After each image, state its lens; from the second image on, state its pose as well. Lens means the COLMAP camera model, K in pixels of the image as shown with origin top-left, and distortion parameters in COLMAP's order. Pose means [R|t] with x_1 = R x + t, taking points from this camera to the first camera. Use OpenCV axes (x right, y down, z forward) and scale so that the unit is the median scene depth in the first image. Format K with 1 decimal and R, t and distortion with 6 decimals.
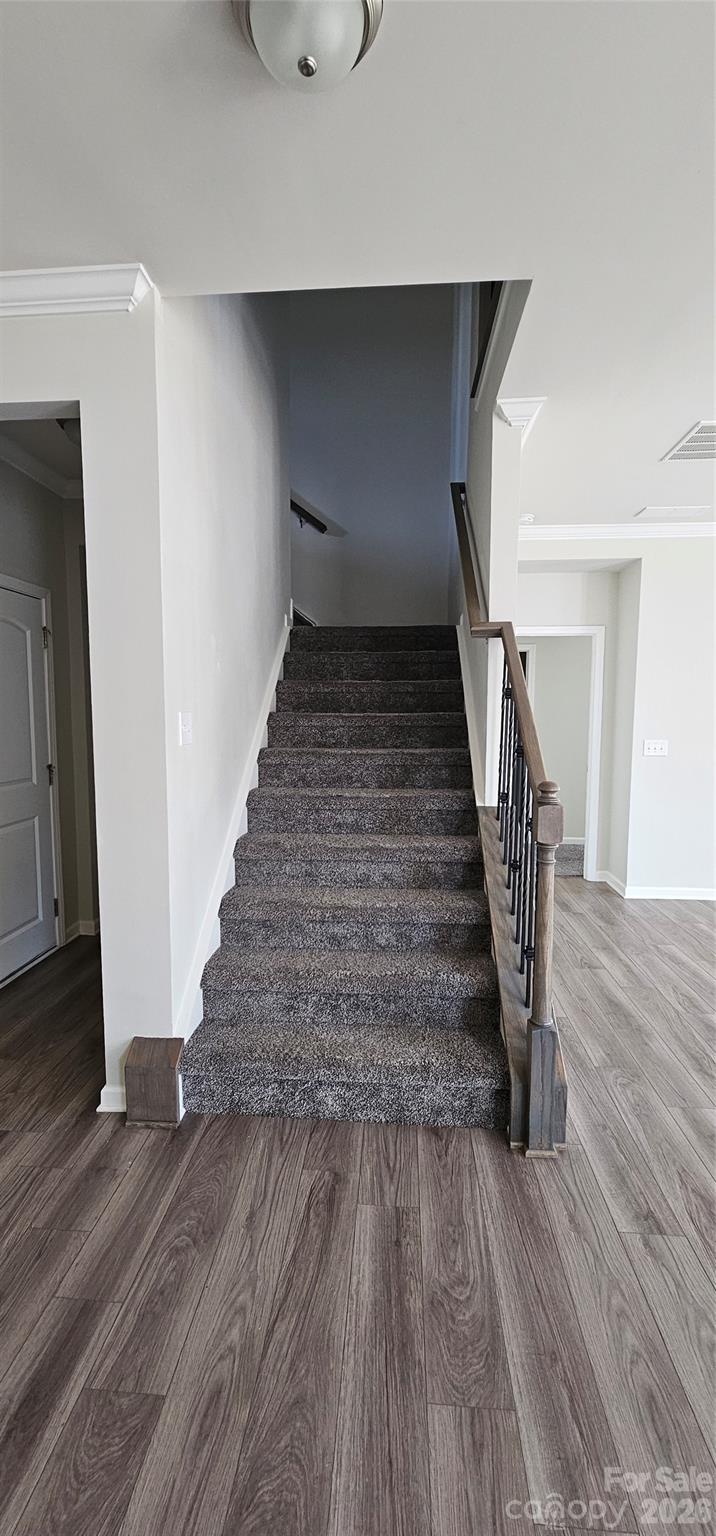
lens RADIAL K [[628.3, 0, 360.5], [0, 628.3, 772.3], [0, 0, 1]] dist [-0.004666, -0.000146]
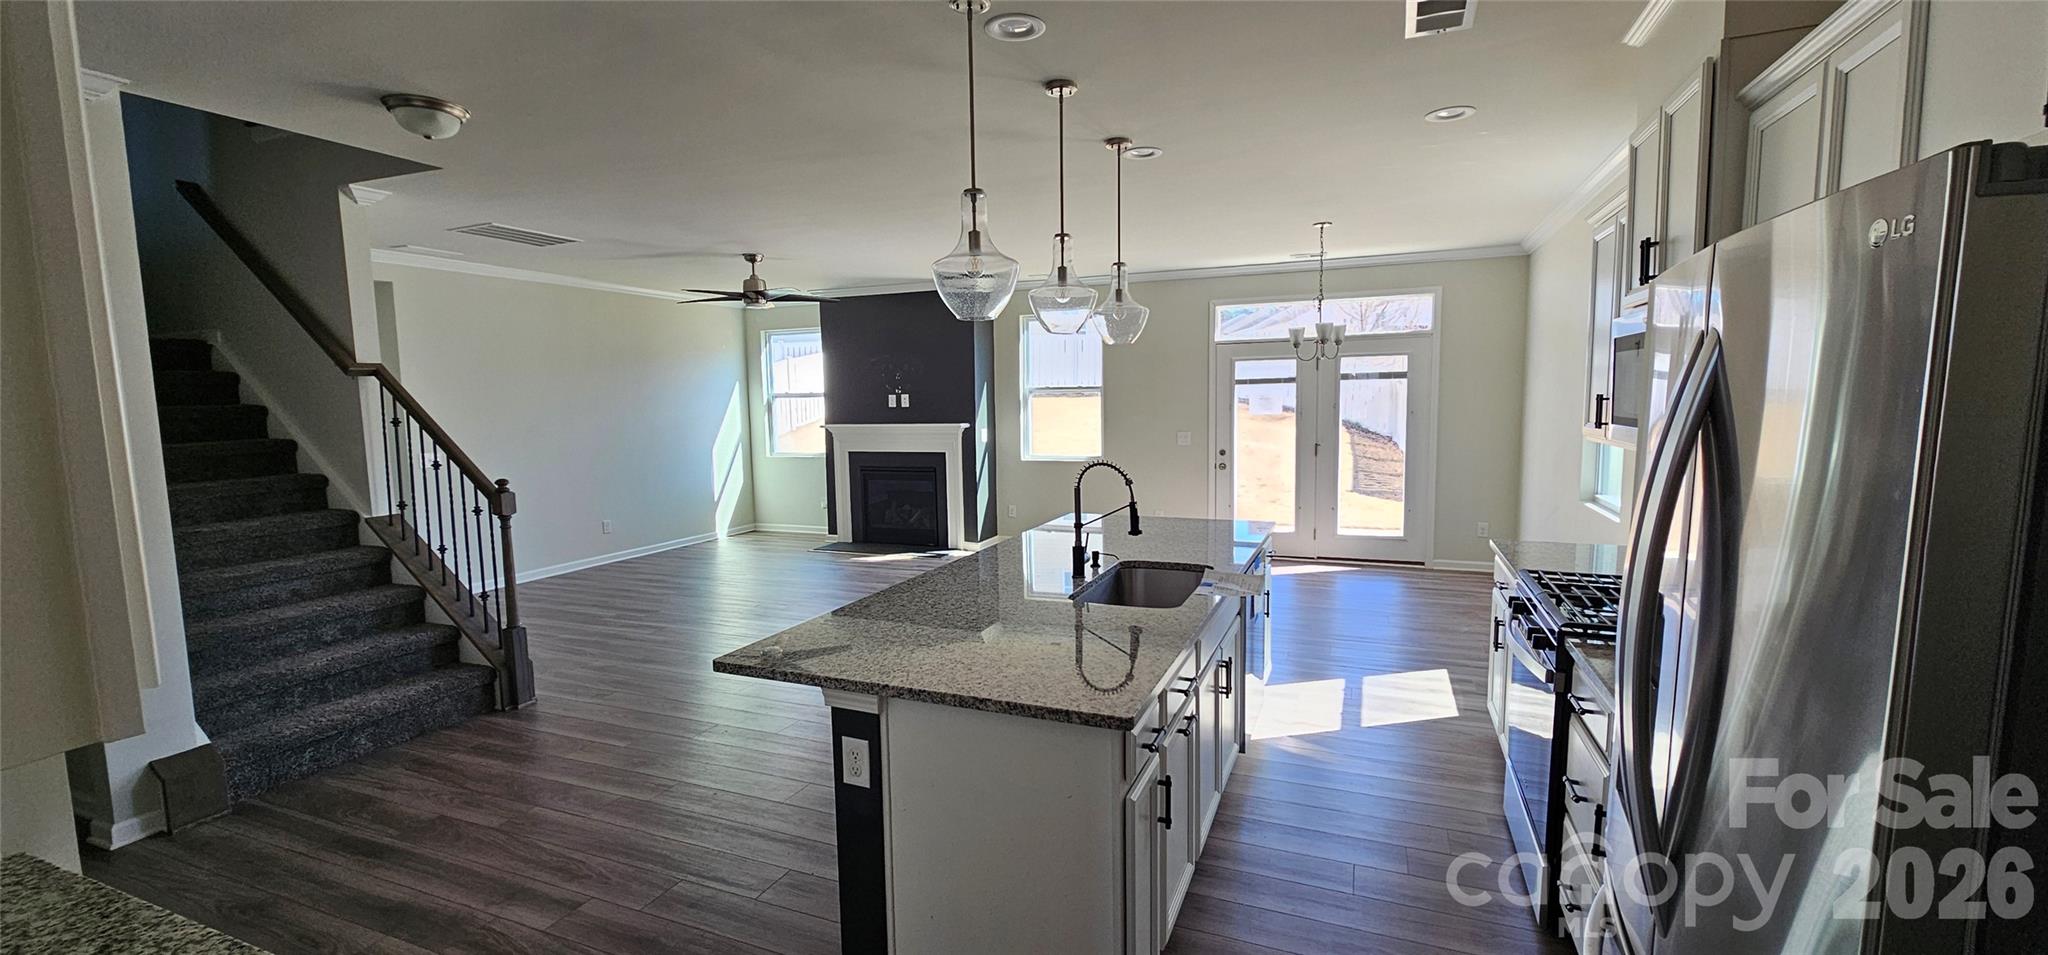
lens RADIAL K [[837.7, 0, 1022.4], [0, 837.7, 483.7], [0, 0, 1]] dist [-0.004666, -0.000146]
pose [[0.331788, -0.109919, 0.936928, -1.139675], [0.109225, 0.990985, 0.077582, 0.004618], [-0.937010, 0.076595, 0.340802, -0.906272]]
